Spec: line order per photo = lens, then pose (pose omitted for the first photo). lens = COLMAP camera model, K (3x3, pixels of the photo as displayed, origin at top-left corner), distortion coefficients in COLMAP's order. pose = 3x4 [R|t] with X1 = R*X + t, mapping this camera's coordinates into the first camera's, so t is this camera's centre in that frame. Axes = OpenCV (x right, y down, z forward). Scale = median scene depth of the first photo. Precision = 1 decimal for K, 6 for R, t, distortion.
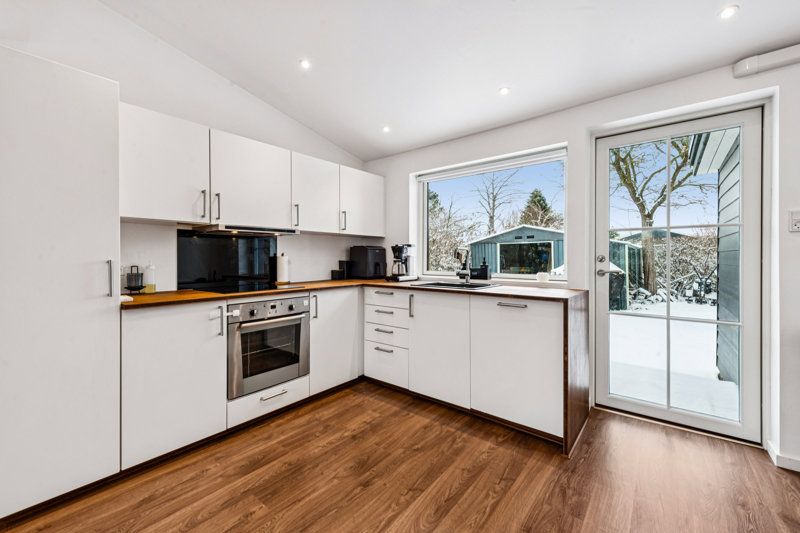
lens RADIAL K [[325.9, 0, 402.4], [0, 325.9, 256.3], [0, 0, 1]] dist [0.001126, -0.000143]
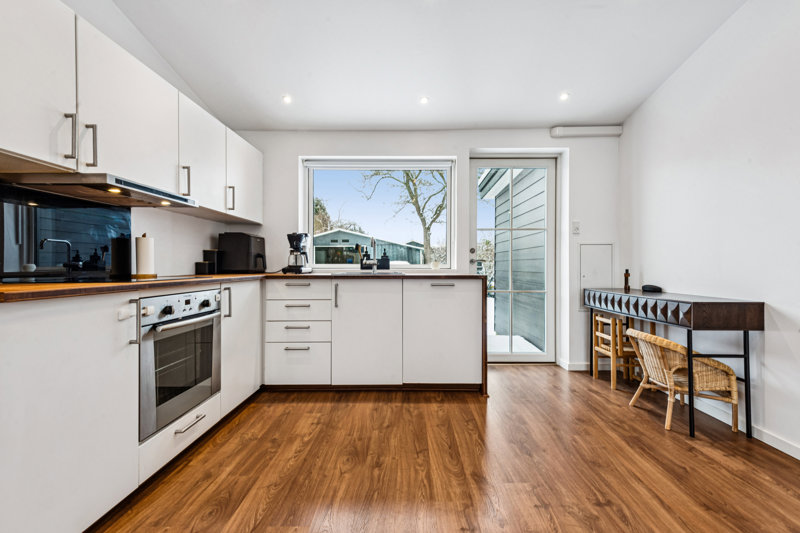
lens RADIAL K [[338.6, 0, 408.3], [0, 338.6, 267.8], [0, 0, 1]] dist [0.001055, -0.000063]
pose [[0.780144, -0.002864, 0.625593, -0.418552], [-0.001722, 0.999976, 0.006725, 0.063501], [-0.625597, -0.006323, 0.780121, 0.097331]]
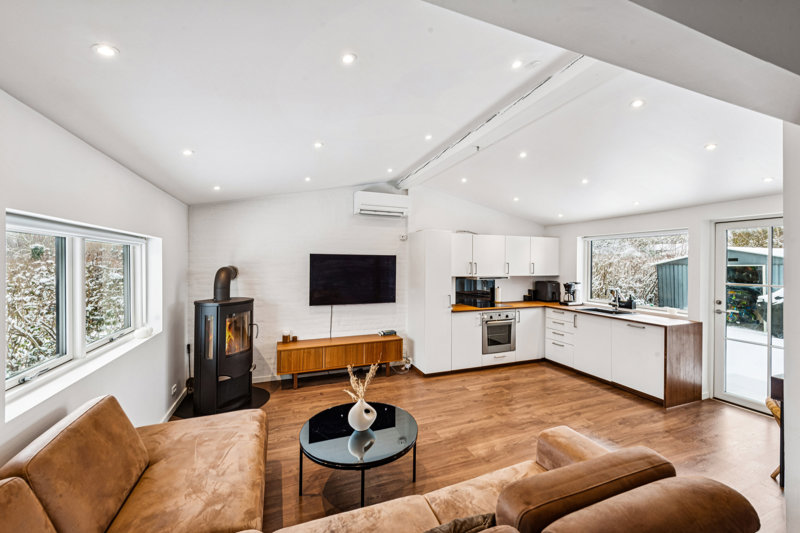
lens RADIAL K [[315.5, 0, 400.0], [0, 315.5, 266.5], [0, 0, 1]] dist [0.009362, -0.000200]
pose [[0.864075, 0.009117, -0.503280, 0.066680], [-0.003057, 0.999913, 0.012865, -0.162374], [0.503353, -0.009578, 0.864028, -0.956484]]
